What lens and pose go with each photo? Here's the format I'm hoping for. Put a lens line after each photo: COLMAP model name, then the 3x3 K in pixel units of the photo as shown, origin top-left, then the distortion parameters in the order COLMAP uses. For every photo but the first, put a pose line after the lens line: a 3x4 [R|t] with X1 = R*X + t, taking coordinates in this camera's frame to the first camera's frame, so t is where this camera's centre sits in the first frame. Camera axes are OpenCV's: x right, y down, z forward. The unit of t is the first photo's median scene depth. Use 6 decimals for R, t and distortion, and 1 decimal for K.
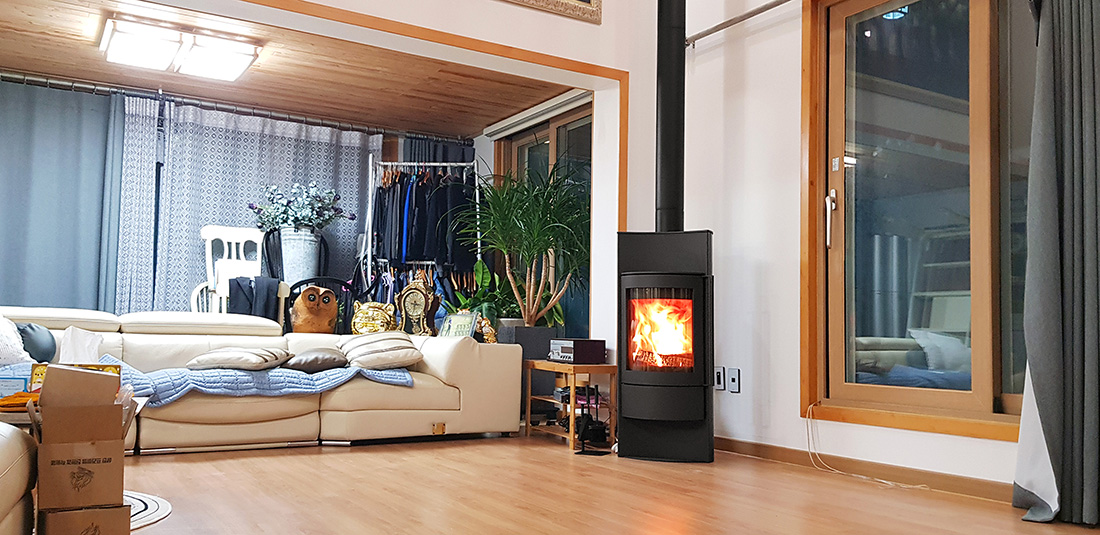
lens RADIAL K [[839.4, 0, 647.1], [0, 839.4, 268.3], [0, 0, 1]] dist [0.001964, -0.002095]
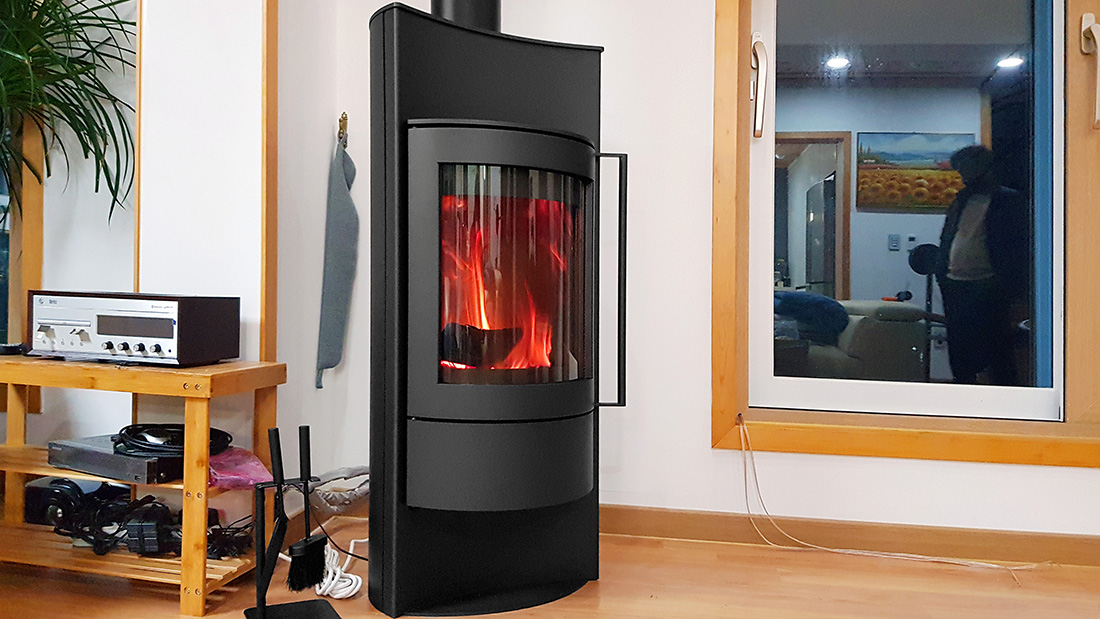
lens RADIAL K [[843.0, 0, 496.8], [0, 843.0, 295.7], [0, 0, 1]] dist [0.007247, 0.000454]
pose [[0.674831, -0.006886, 0.737940, -0.246197], [-0.078774, 0.993571, 0.081309, 0.043949], [-0.733756, -0.113000, 0.669950, 0.647375]]
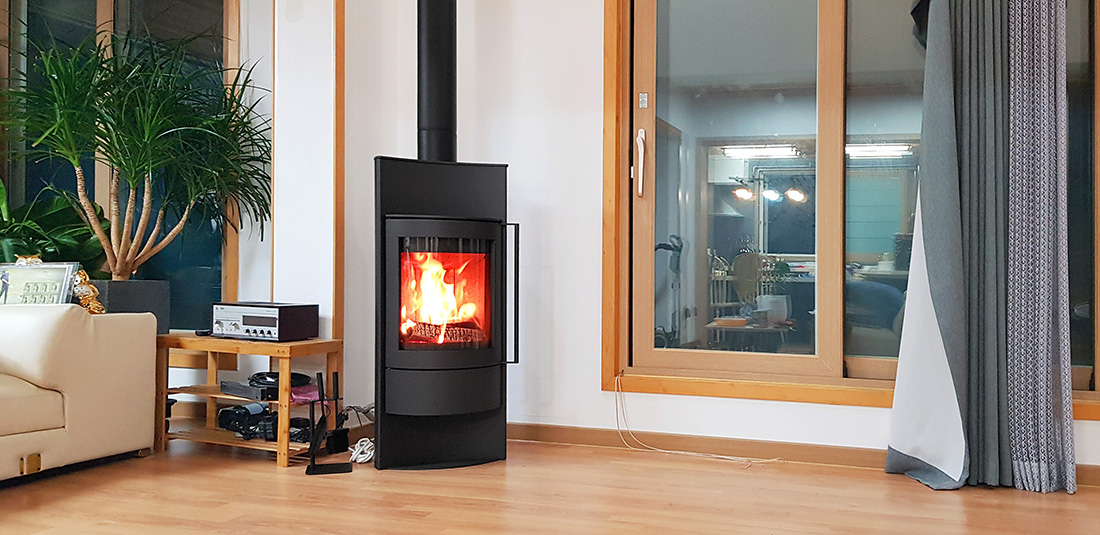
lens RADIAL K [[787.5, 0, 601.4], [0, 787.5, 246.8], [0, 0, 1]] dist [0.004555, -0.036440]
pose [[0.765995, 0.008765, 0.642787, -0.287571], [-0.055043, 0.997129, 0.051998, -0.010708], [-0.640486, -0.075211, 0.764278, 0.334908]]
